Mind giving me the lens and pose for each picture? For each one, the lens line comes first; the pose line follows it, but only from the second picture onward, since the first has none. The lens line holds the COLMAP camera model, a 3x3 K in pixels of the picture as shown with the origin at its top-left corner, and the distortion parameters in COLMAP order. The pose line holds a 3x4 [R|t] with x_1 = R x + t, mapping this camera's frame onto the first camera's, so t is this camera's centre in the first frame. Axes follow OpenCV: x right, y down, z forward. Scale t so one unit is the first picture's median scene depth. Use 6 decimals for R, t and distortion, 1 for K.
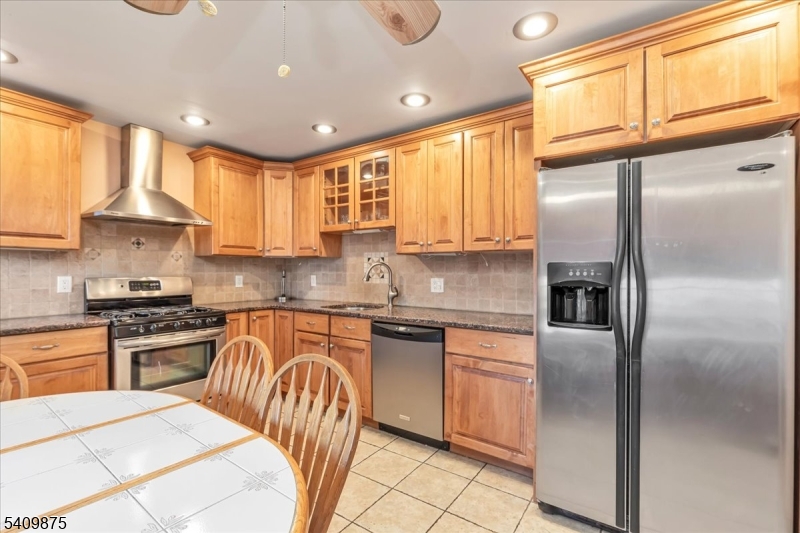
lens RADIAL K [[361.6, 0, 400.0], [0, 361.6, 269.5], [0, 0, 1]] dist [-0.002145, -0.000497]
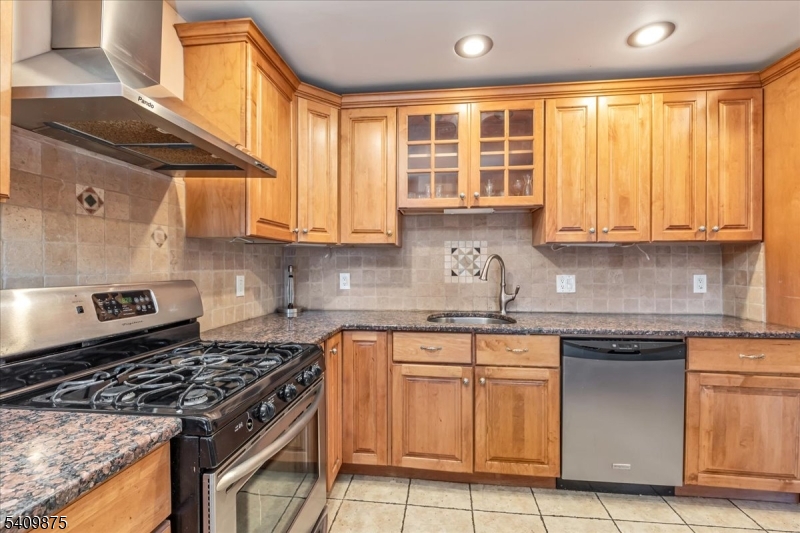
lens RADIAL K [[361.6, 0, 400.2], [0, 361.6, 264.5], [0, 0, 1]] dist [-0.002145, -0.000497]
pose [[0.880215, -0.001931, 0.474572, -0.618048], [0.002238, 0.999997, -0.000082, 0.000292], [-0.474571, 0.001134, 0.880217, 0.483628]]
